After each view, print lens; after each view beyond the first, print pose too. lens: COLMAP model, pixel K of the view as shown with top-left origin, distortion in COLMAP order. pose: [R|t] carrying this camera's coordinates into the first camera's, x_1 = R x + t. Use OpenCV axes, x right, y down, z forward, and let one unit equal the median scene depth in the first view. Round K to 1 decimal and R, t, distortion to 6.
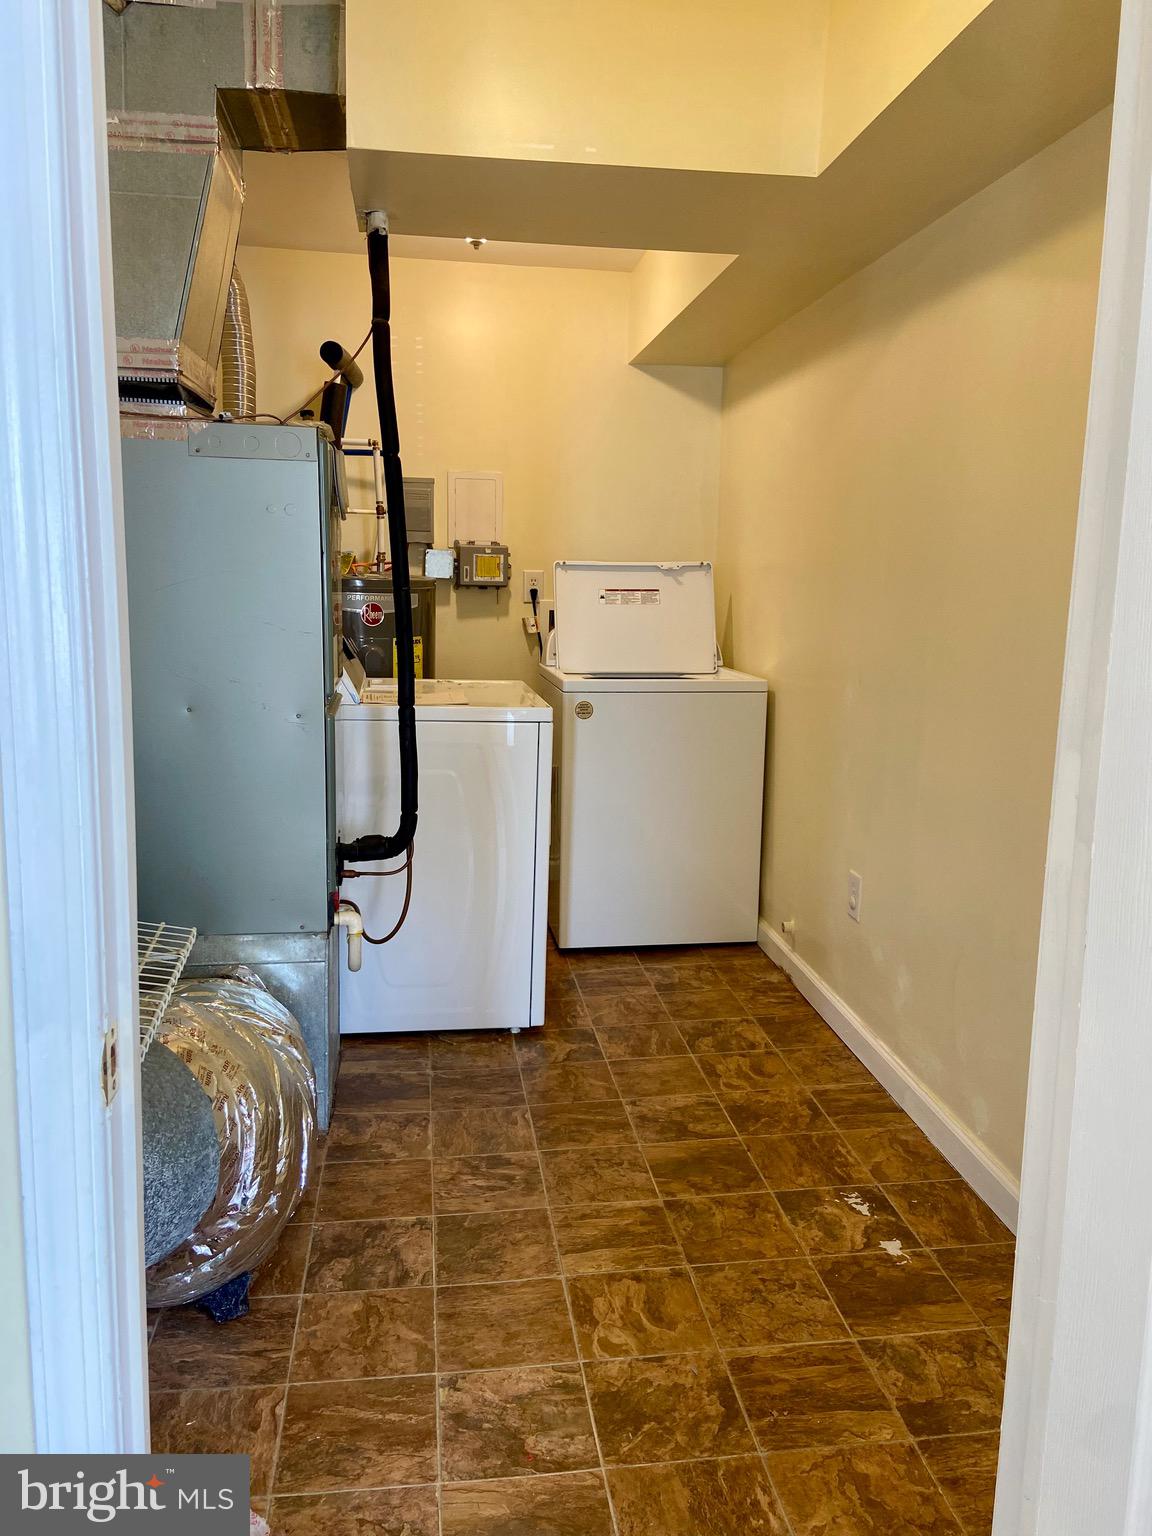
lens RADIAL K [[1168.9, 0, 573.1], [0, 1168.9, 761.2], [0, 0, 1]] dist [0.066167, -0.099191]
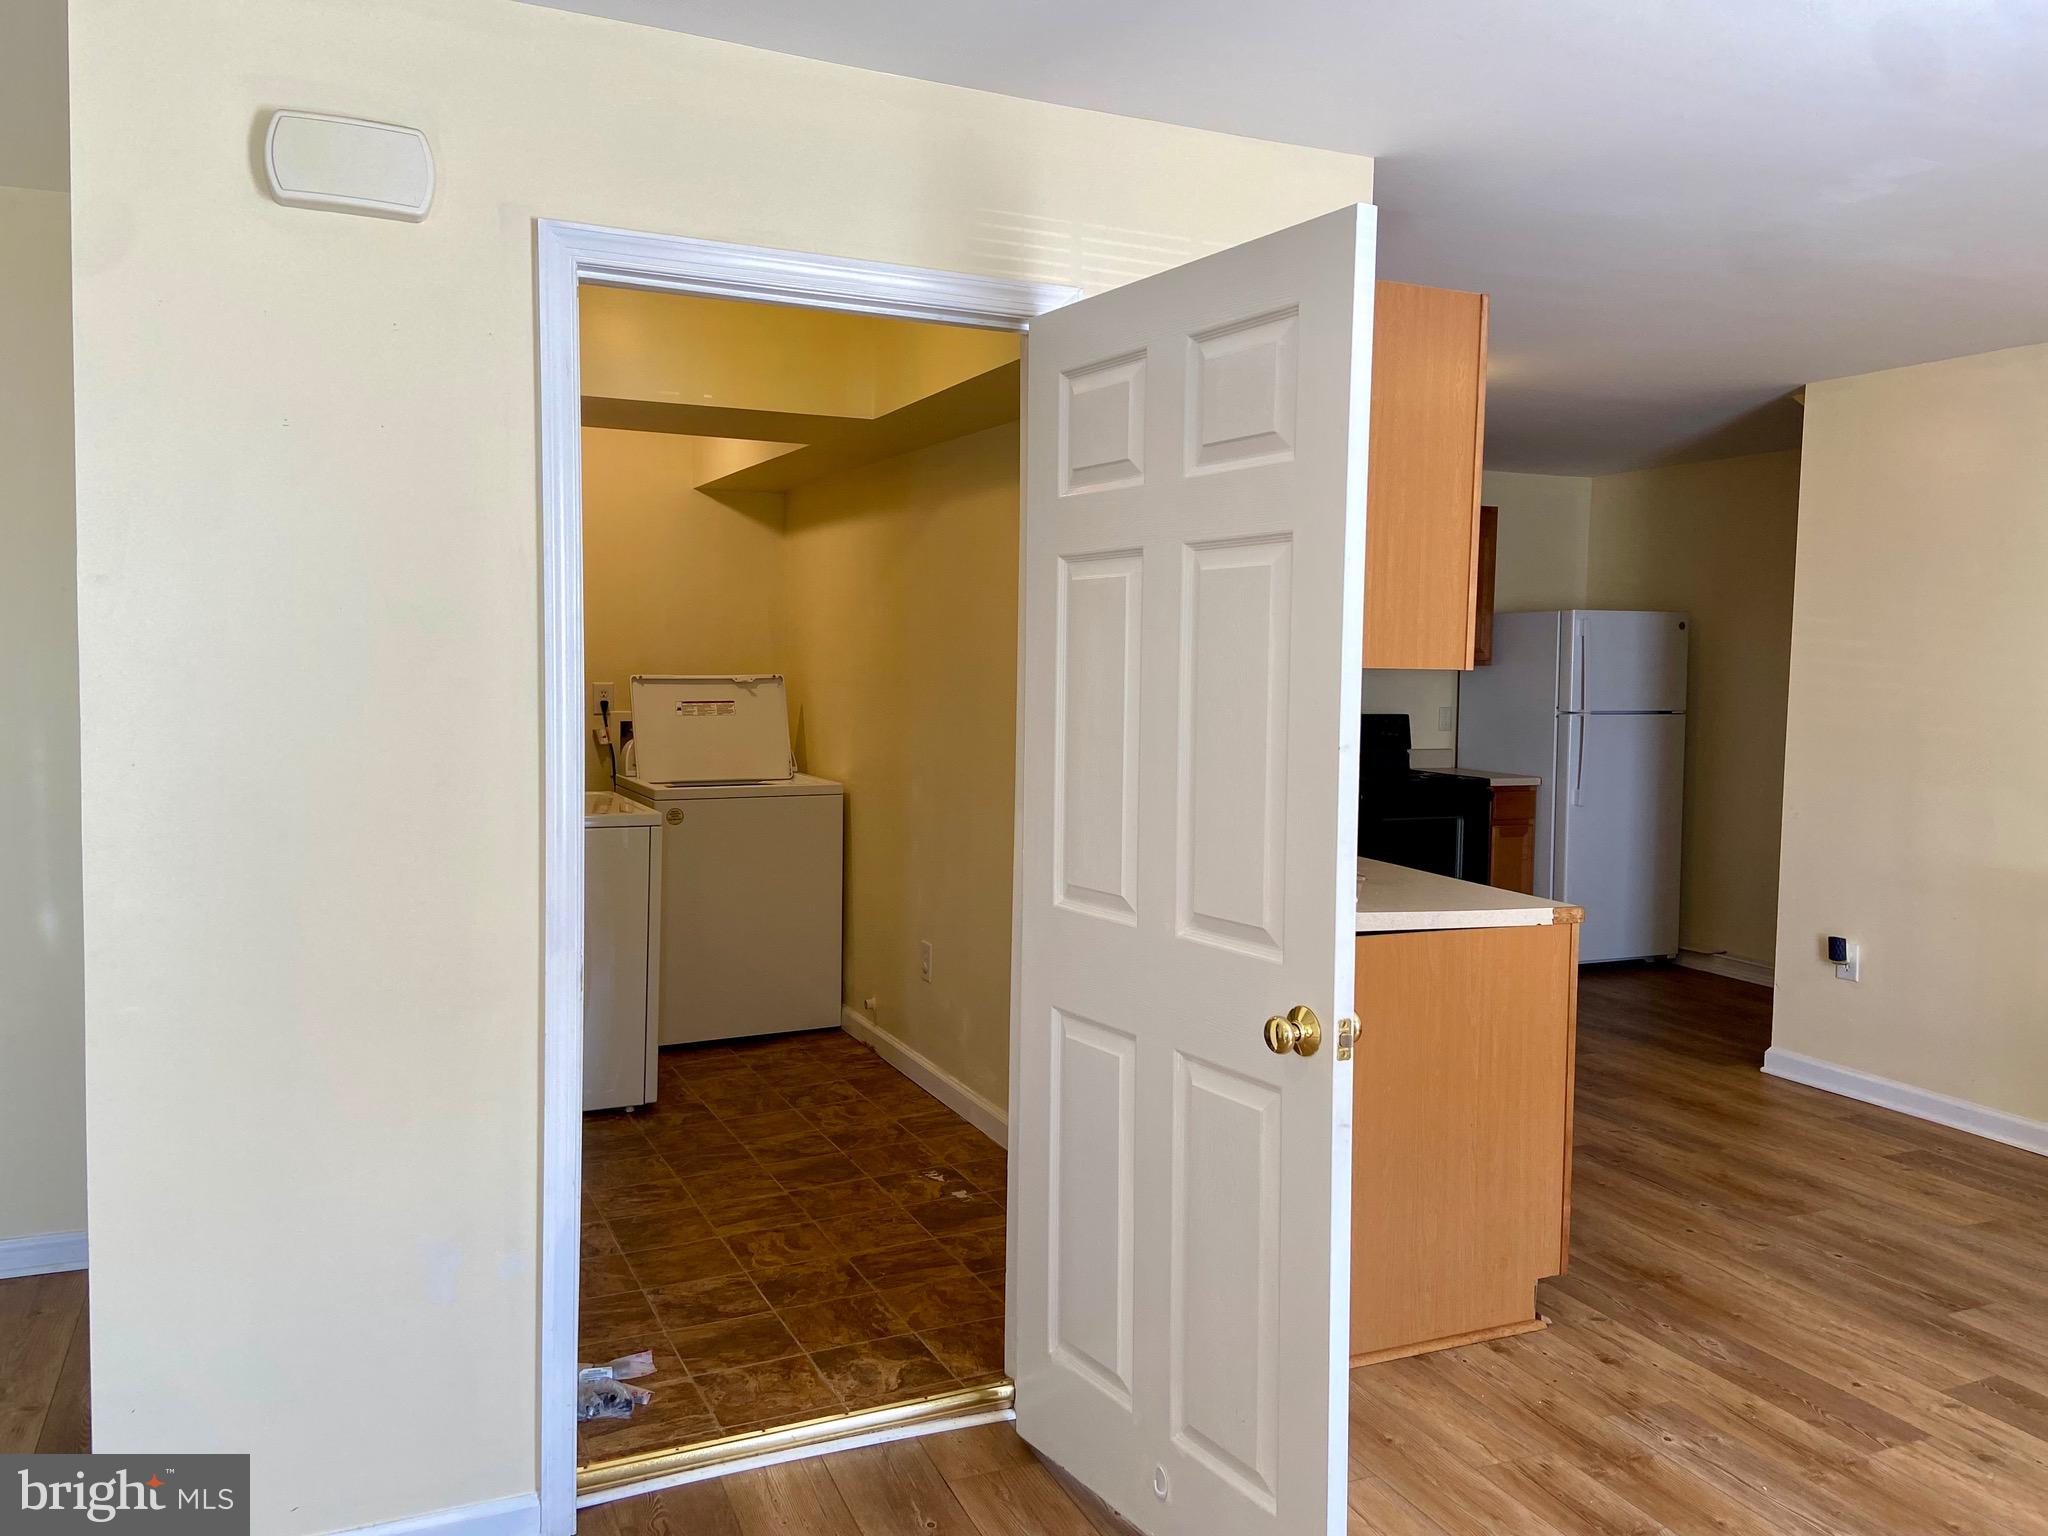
lens RADIAL K [[1558.5, 0, 1020.3], [0, 1558.5, 746.1], [0, 0, 1]] dist [0.066167, -0.099191]
pose [[0.955622, -0.023870, 0.293628, -0.151228], [0.051369, 0.994944, -0.086300, 0.045436], [-0.290083, 0.097554, 0.952016, -0.656829]]
